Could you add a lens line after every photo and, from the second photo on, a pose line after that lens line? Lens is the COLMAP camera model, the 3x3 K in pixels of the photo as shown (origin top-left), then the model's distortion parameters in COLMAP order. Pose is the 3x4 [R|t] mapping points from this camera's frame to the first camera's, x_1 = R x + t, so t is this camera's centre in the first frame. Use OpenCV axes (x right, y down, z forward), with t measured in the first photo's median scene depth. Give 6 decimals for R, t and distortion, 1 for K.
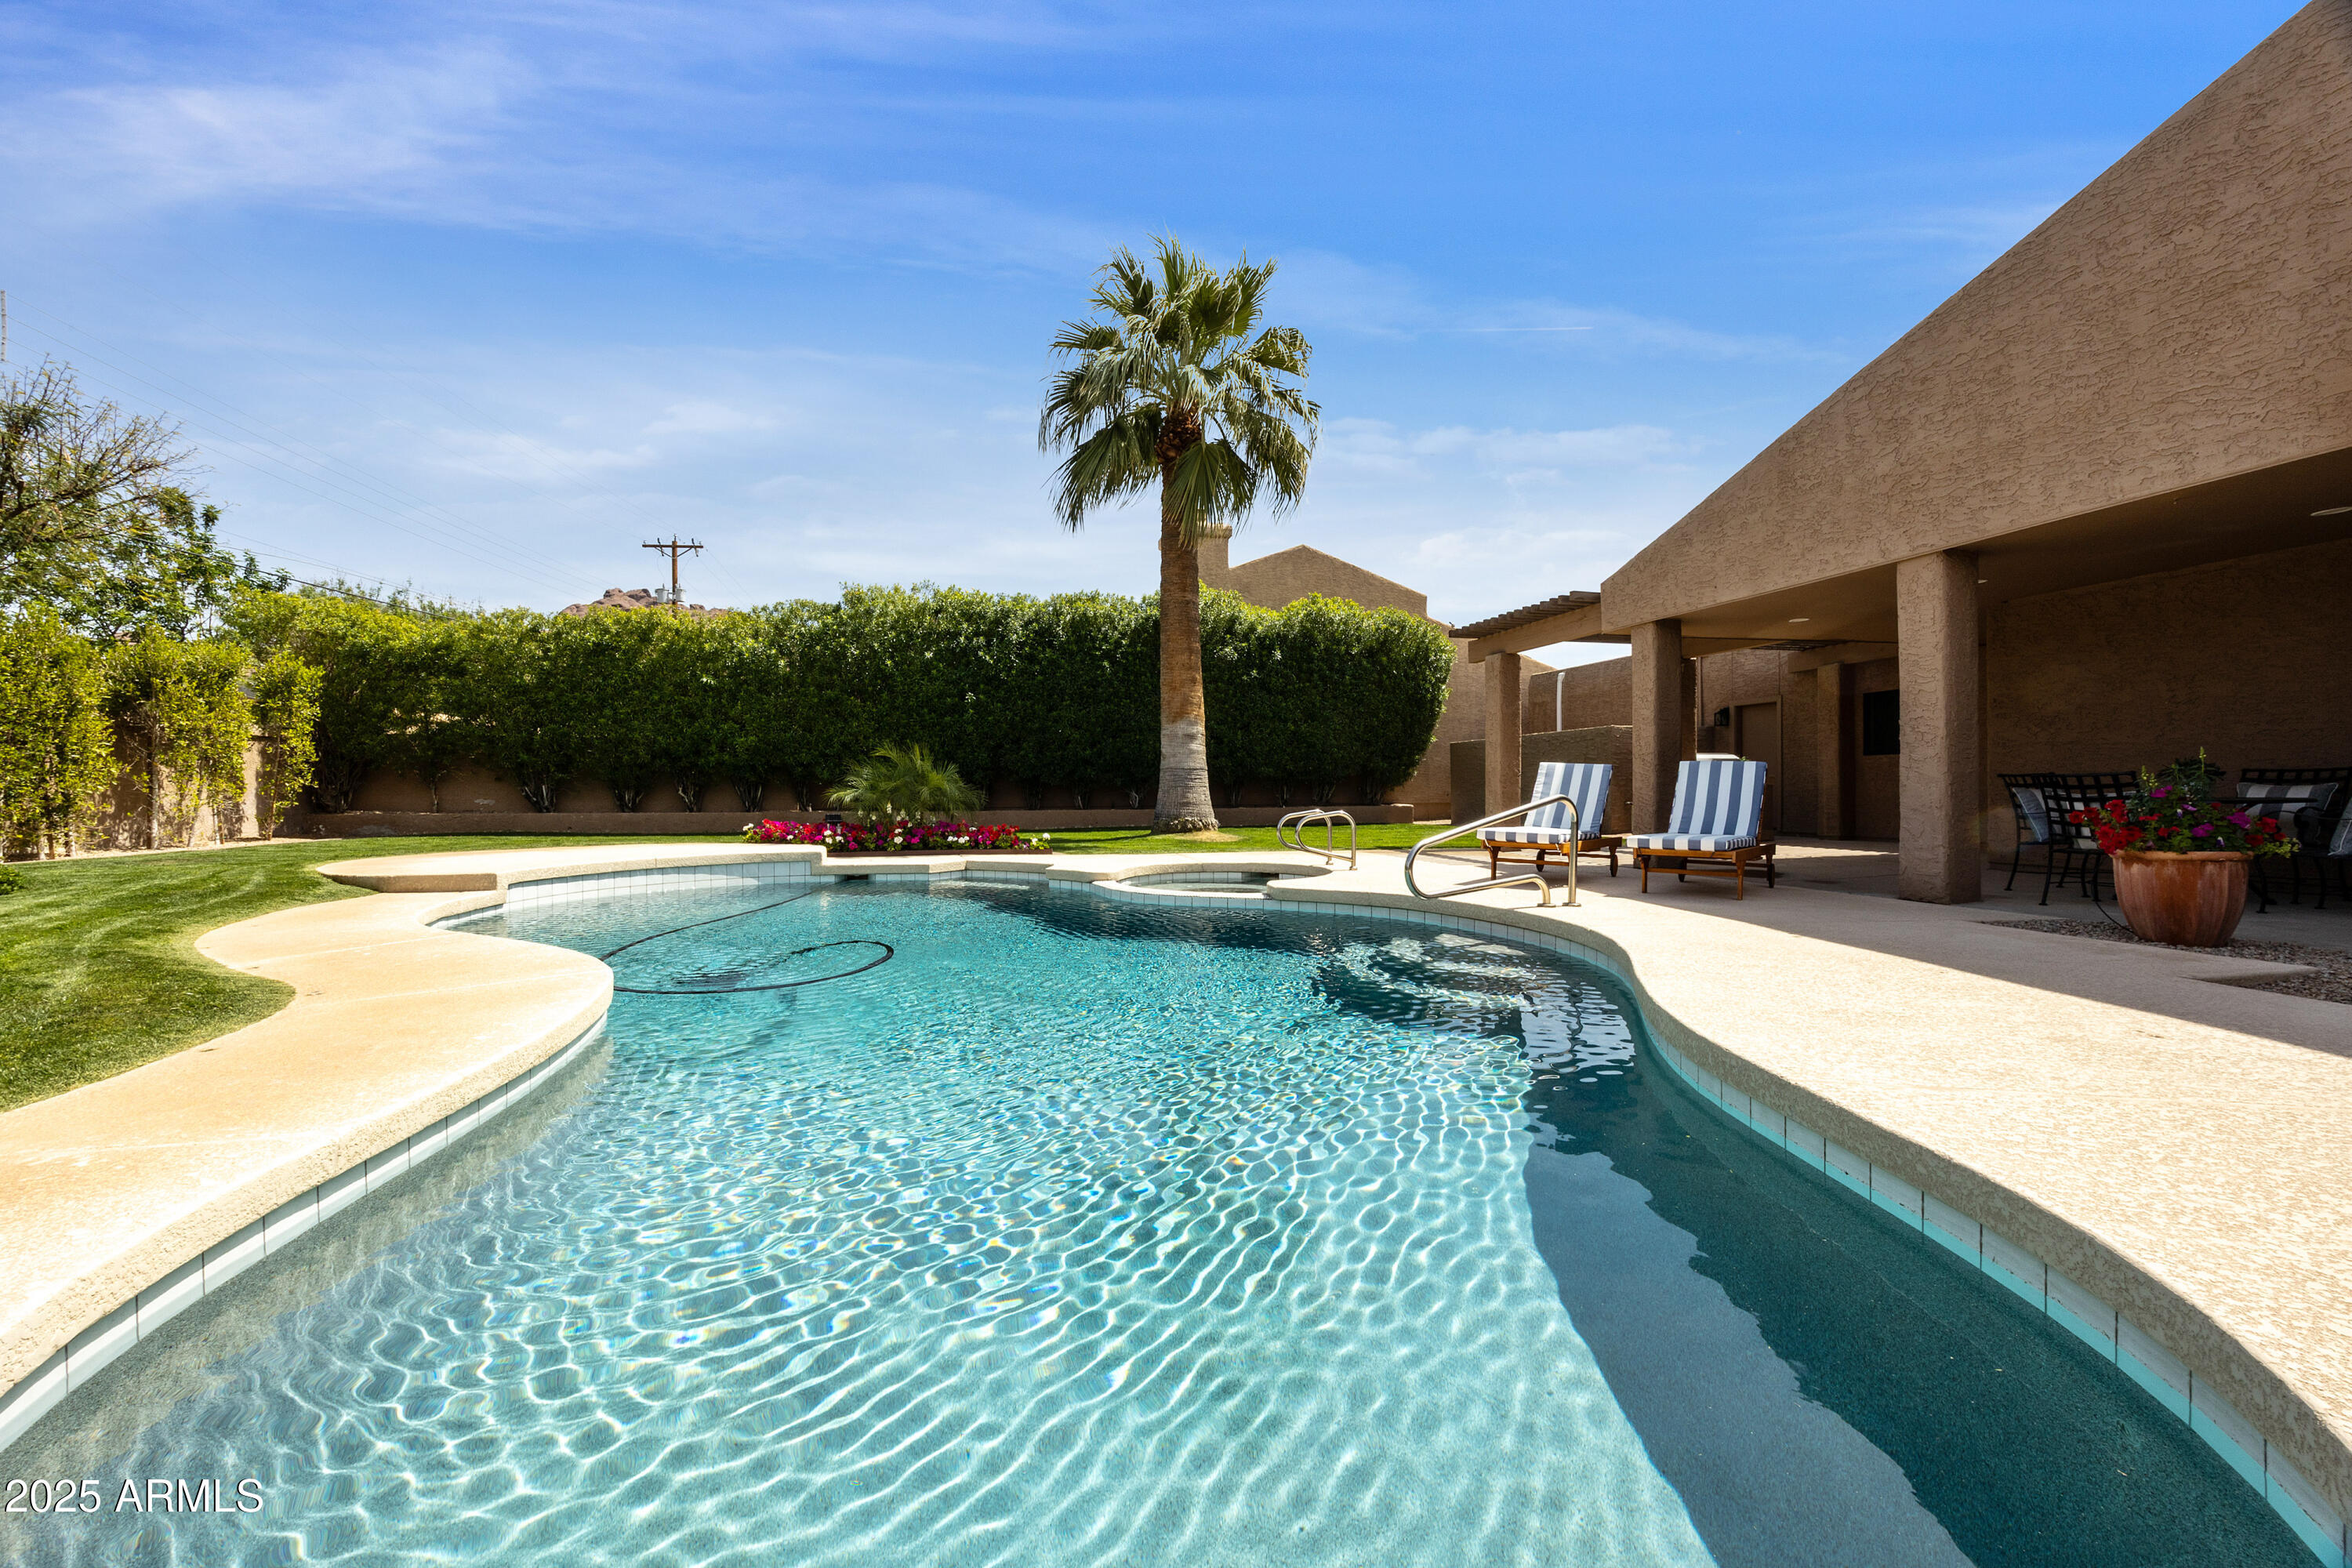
lens RADIAL K [[898.4, 0, 1161.5], [0, 898.4, 784.3], [0, 0, 1]] dist [0.000708, 0.000028]
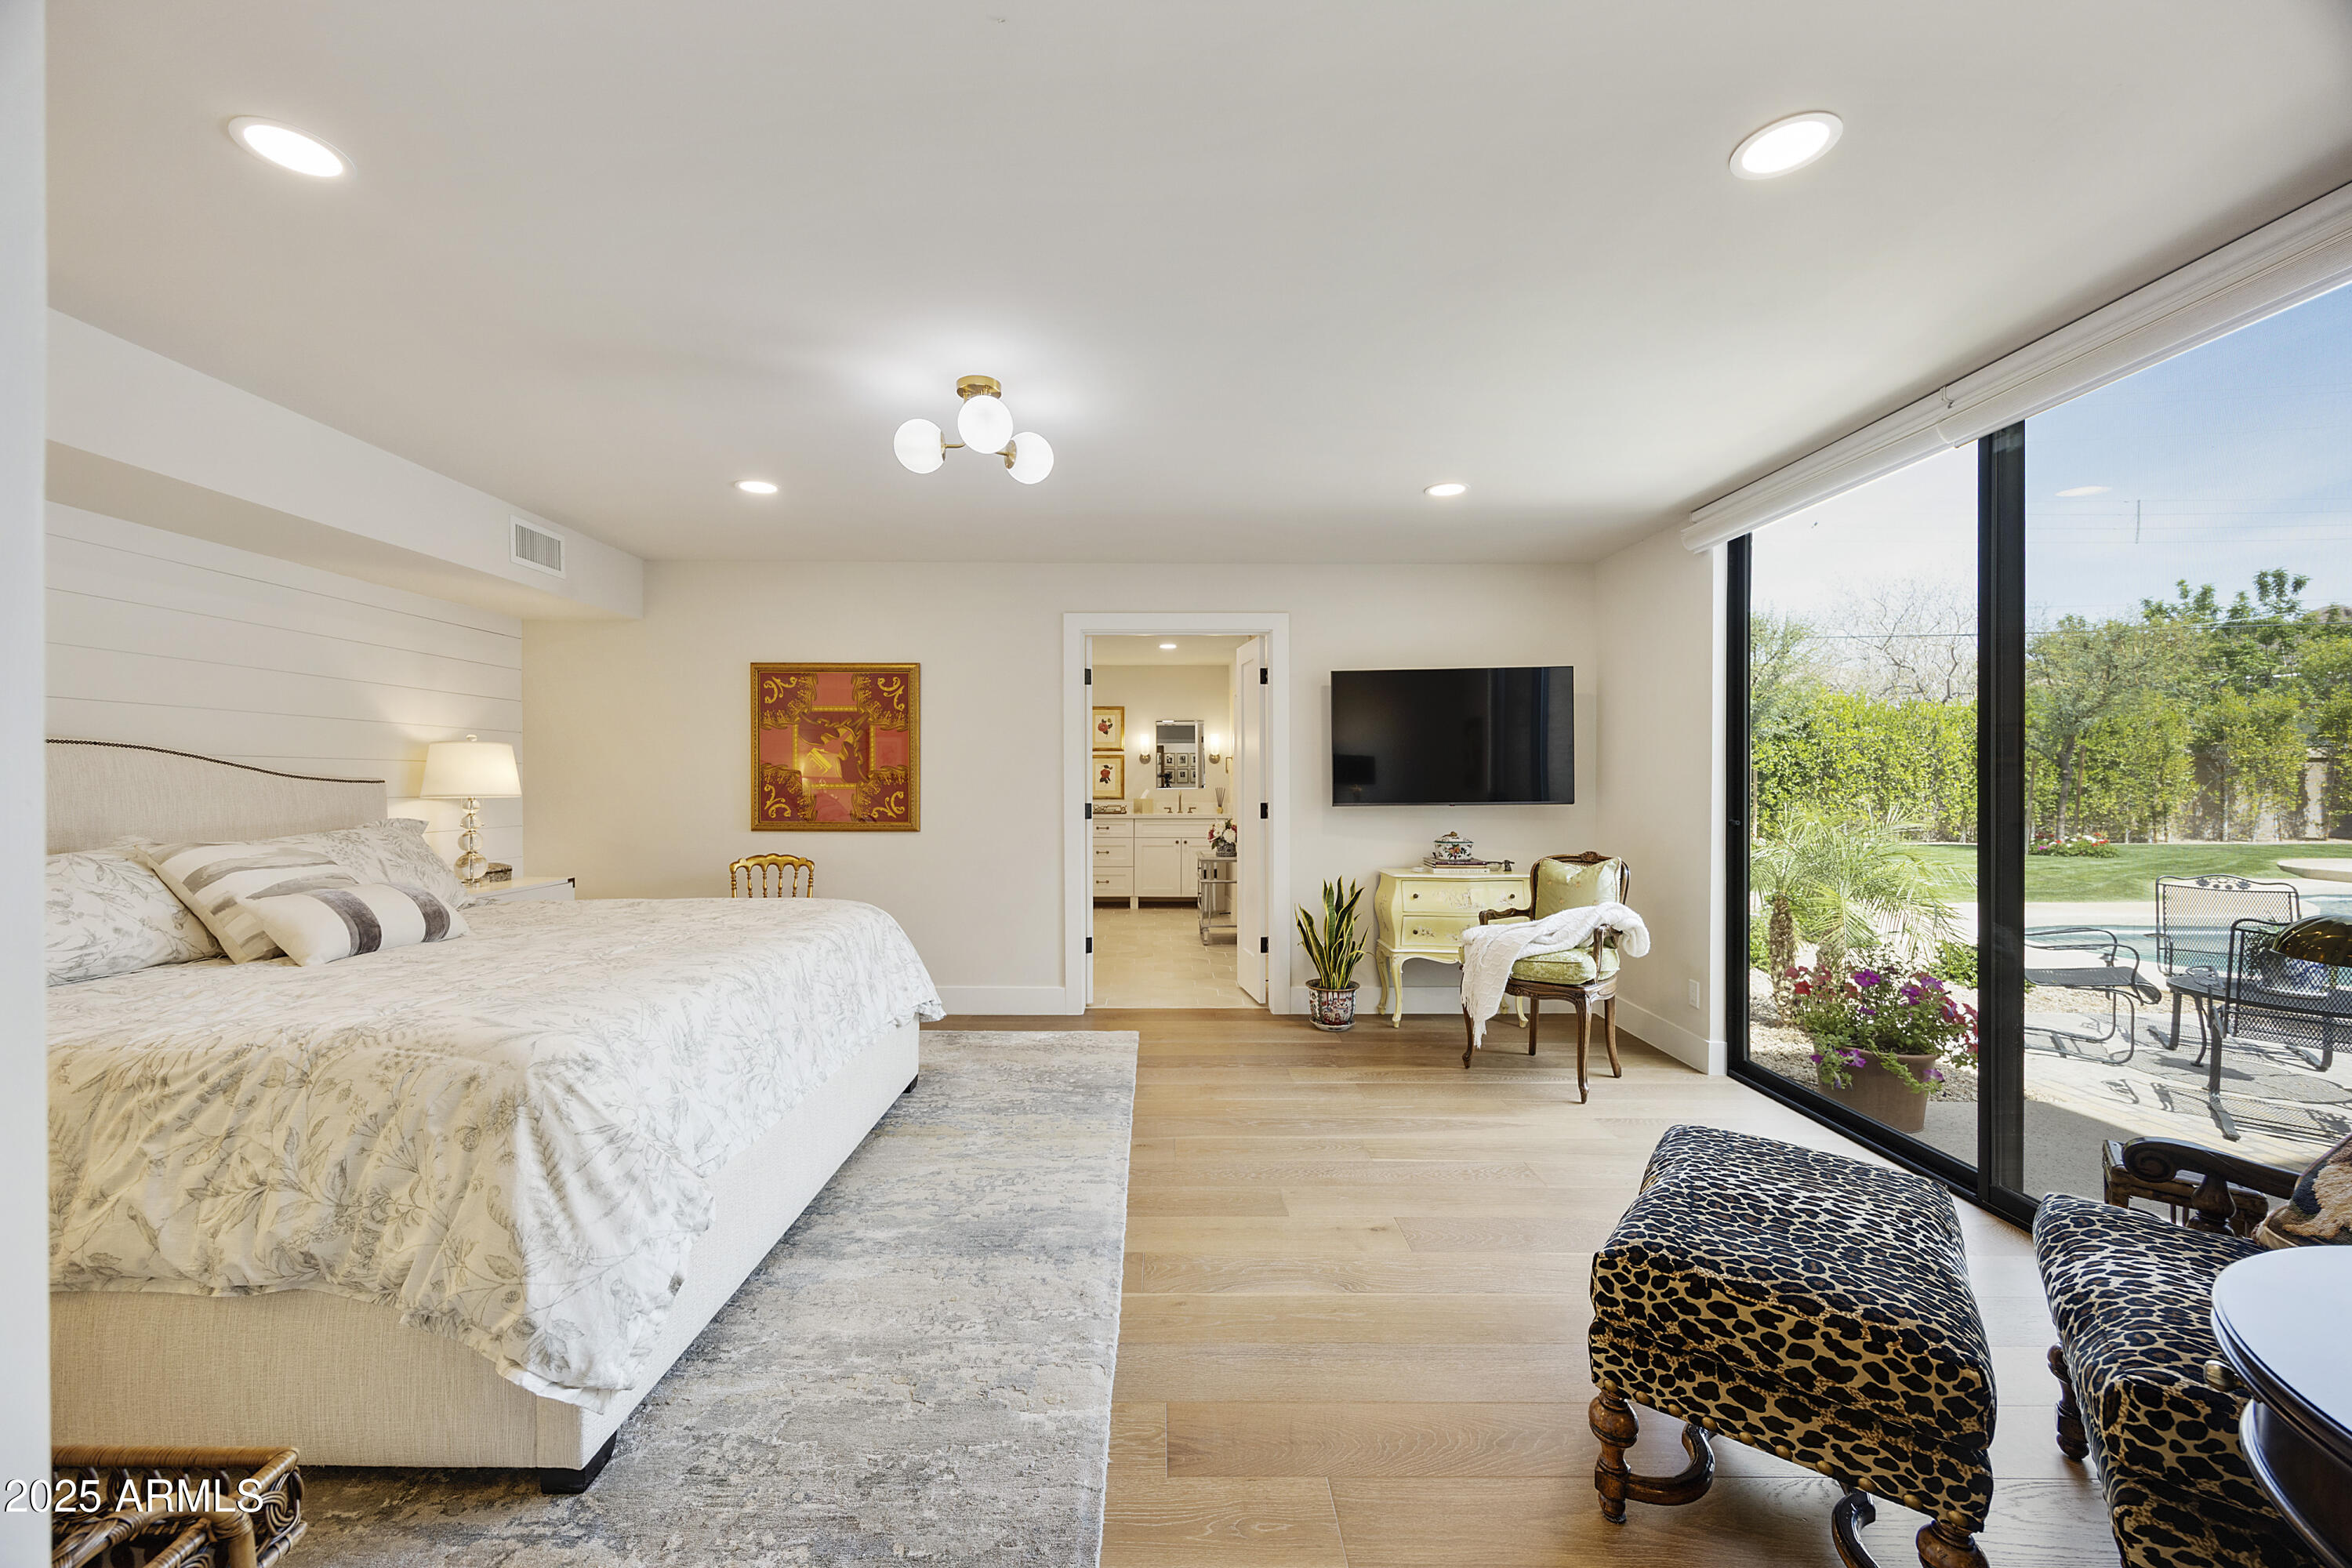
lens RADIAL K [[898.4, 0, 1153.8], [0, 898.4, 784.9], [0, 0, 1]] dist [0.000708, 0.000028]
pose [[-0.207587, 0.010877, -0.978156, 0.605447], [0.007884, 0.999924, 0.009446, -0.042094], [0.978185, -0.005751, -0.207657, -0.367082]]
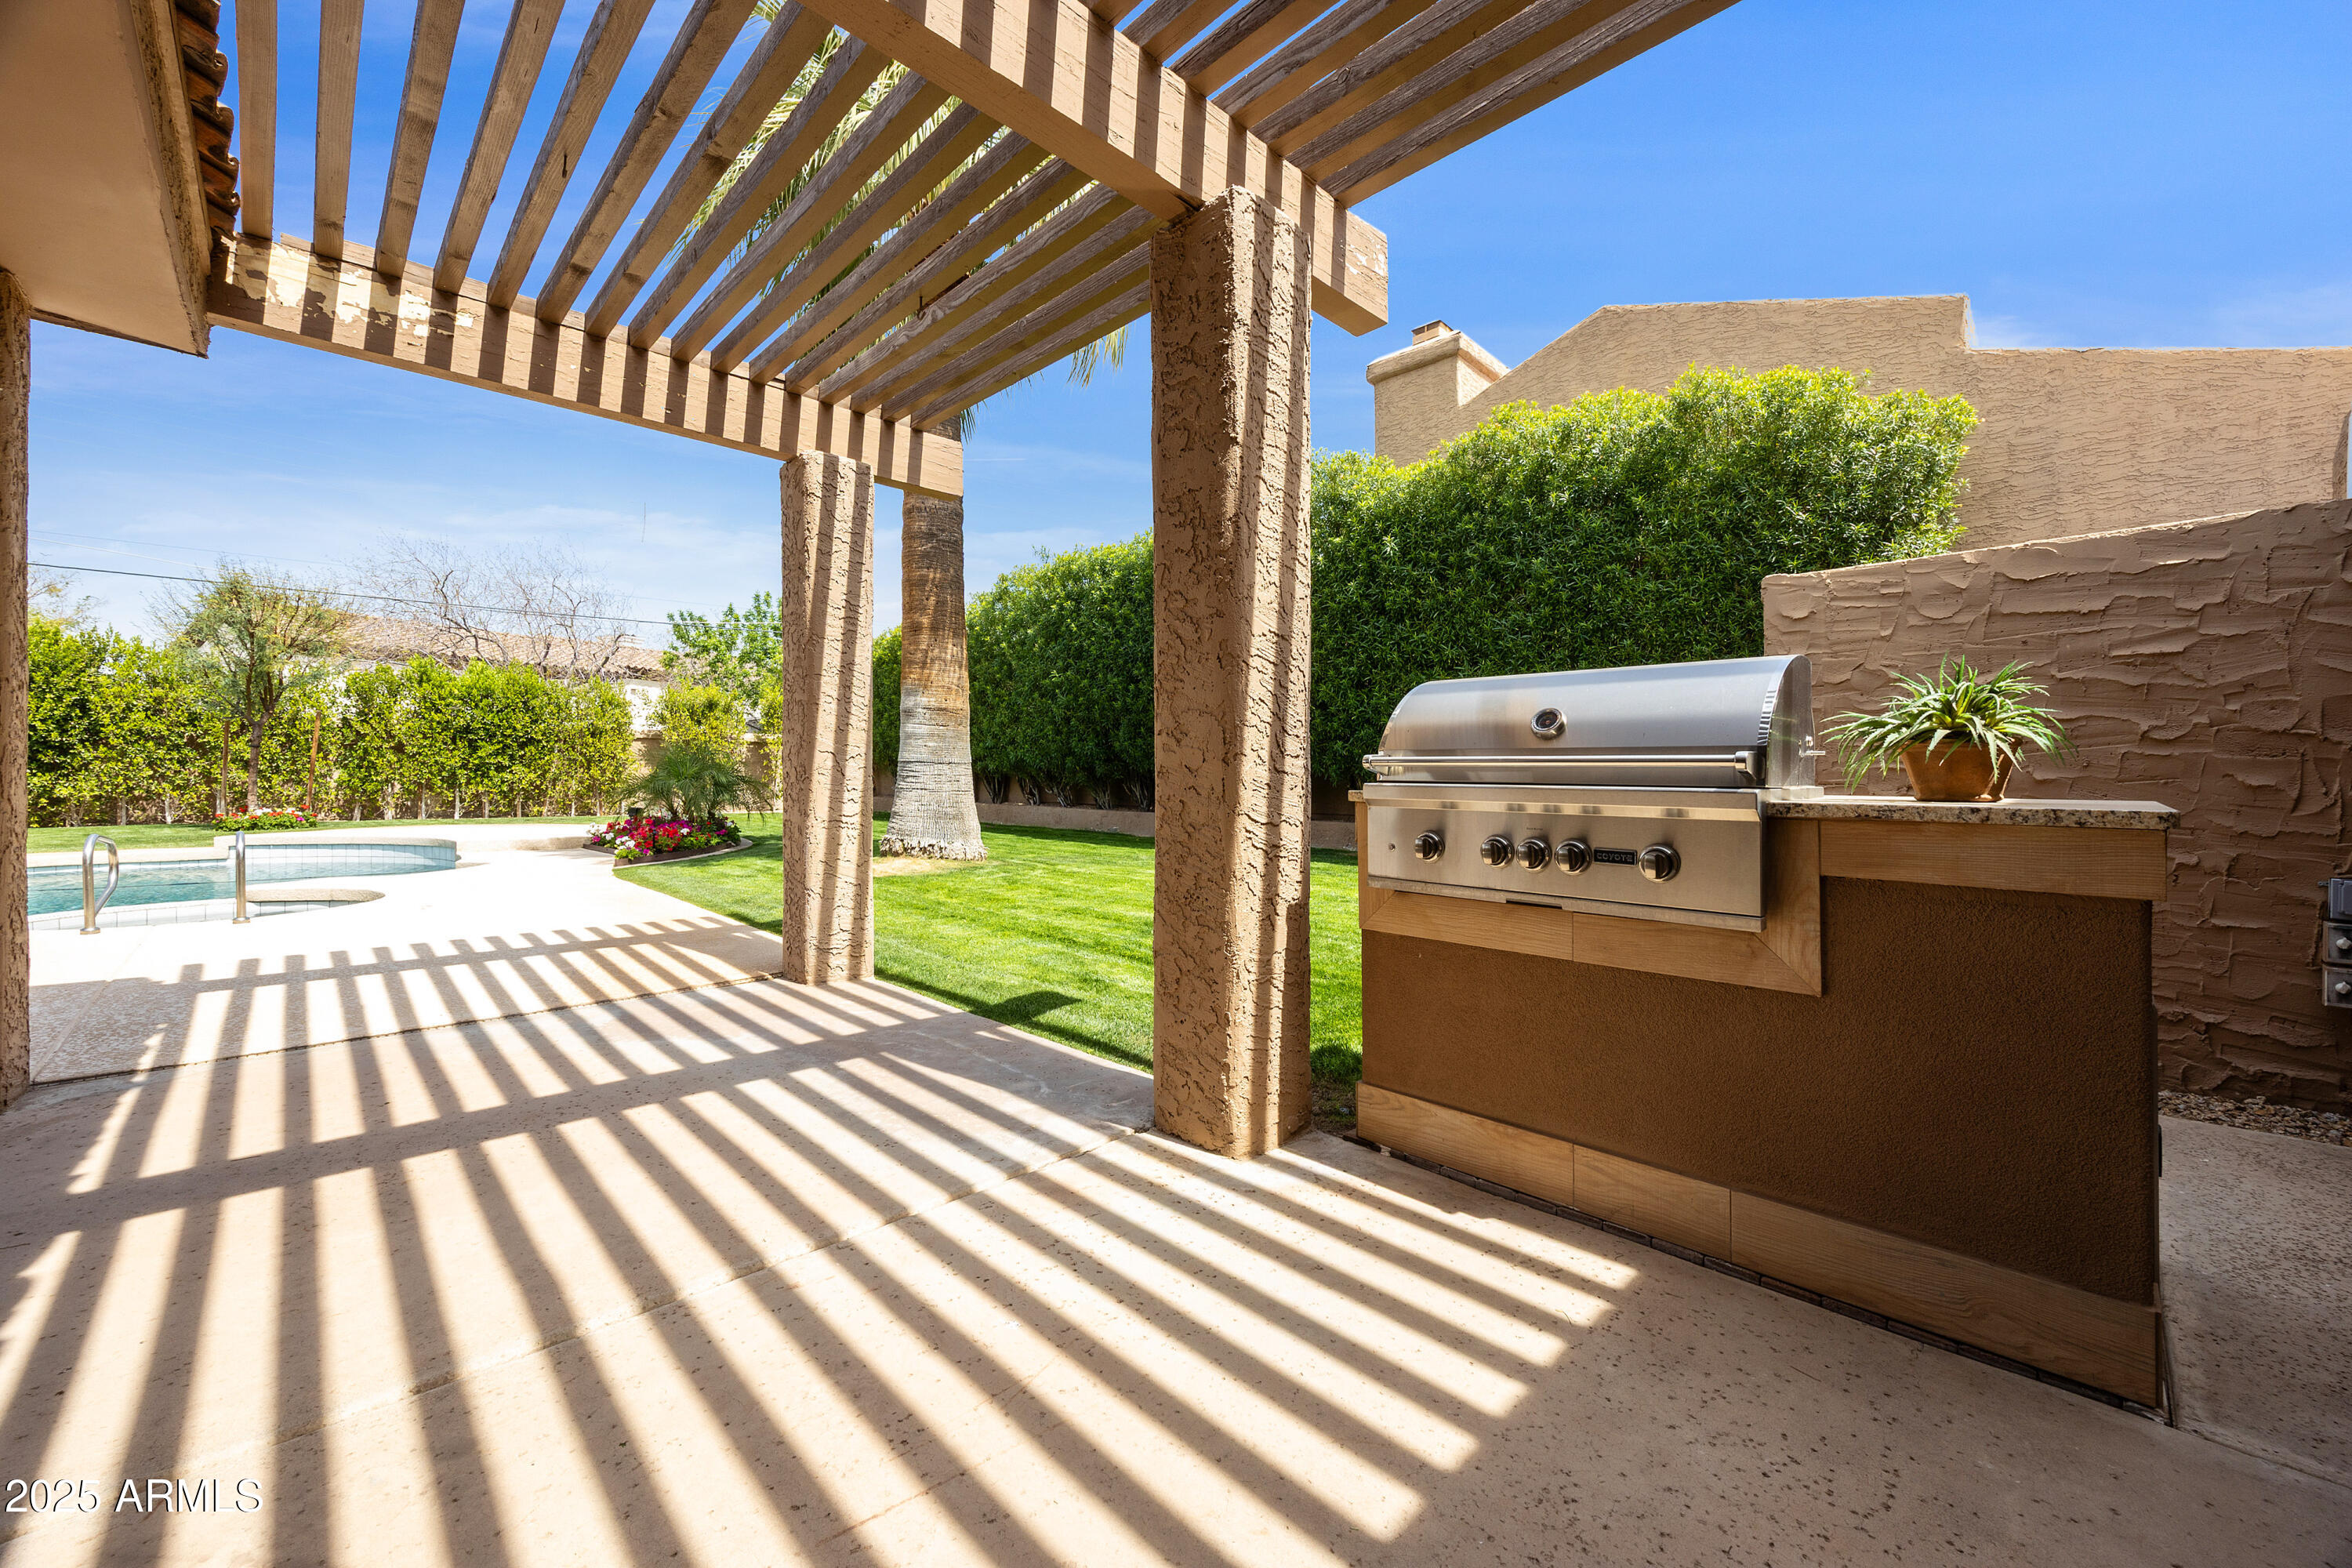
lens RADIAL K [[898.4, 0, 1168.6], [0, 898.4, 767.8], [0, 0, 1]] dist [0.000708, 0.000028]
pose [[0.532900, 0.000468, -0.846178, 0.674215], [-0.006303, 0.999974, -0.003416, -0.010386], [0.846155, 0.007154, 0.532889, 0.787724]]
